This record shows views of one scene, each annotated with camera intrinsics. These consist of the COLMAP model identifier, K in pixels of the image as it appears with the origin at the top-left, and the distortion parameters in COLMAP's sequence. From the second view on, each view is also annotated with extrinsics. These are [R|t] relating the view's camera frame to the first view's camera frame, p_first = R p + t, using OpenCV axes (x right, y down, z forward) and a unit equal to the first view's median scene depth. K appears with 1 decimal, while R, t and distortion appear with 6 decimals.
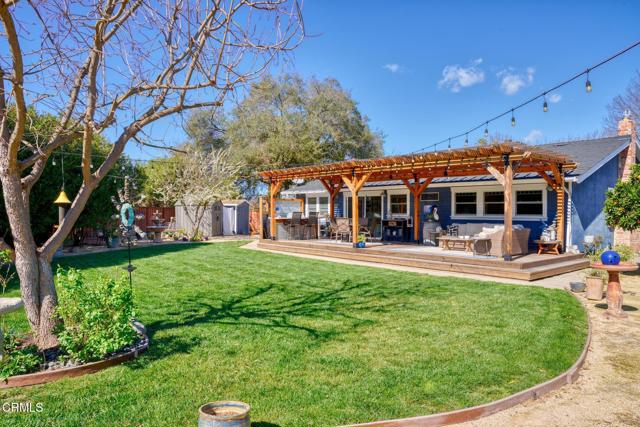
lens RADIAL K [[454.3, 0, 306.7], [0, 454.3, 211.9], [0, 0, 1]] dist [-0.078968, 0.020652]
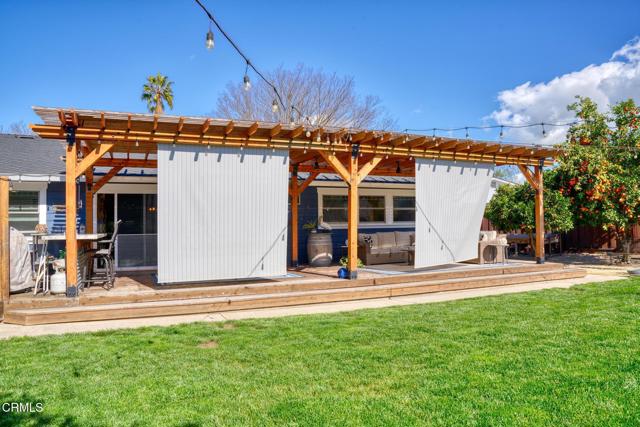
lens RADIAL K [[454.3, 0, 302.4], [0, 454.3, 207.5], [0, 0, 1]] dist [-0.078968, 0.020652]
pose [[0.261784, 0.026957, 0.964750, -0.434449], [0.014246, 0.999393, -0.031791, 0.003650], [-0.965021, 0.022067, 0.261241, 0.819500]]
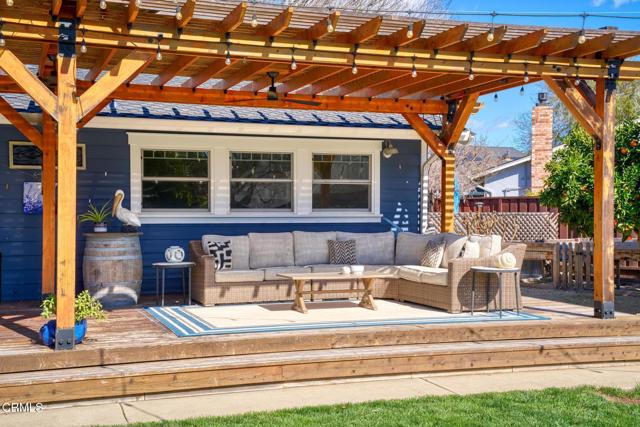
lens RADIAL K [[848.4, 0, 307.9], [0, 848.4, 214.2], [0, 0, 1]] dist [0.219032, 0.000000]
pose [[0.313310, -0.013479, 0.949555, -0.268650], [0.002009, 0.999906, 0.013531, 0.000047], [-0.949649, -0.002332, 0.313308, 0.656591]]
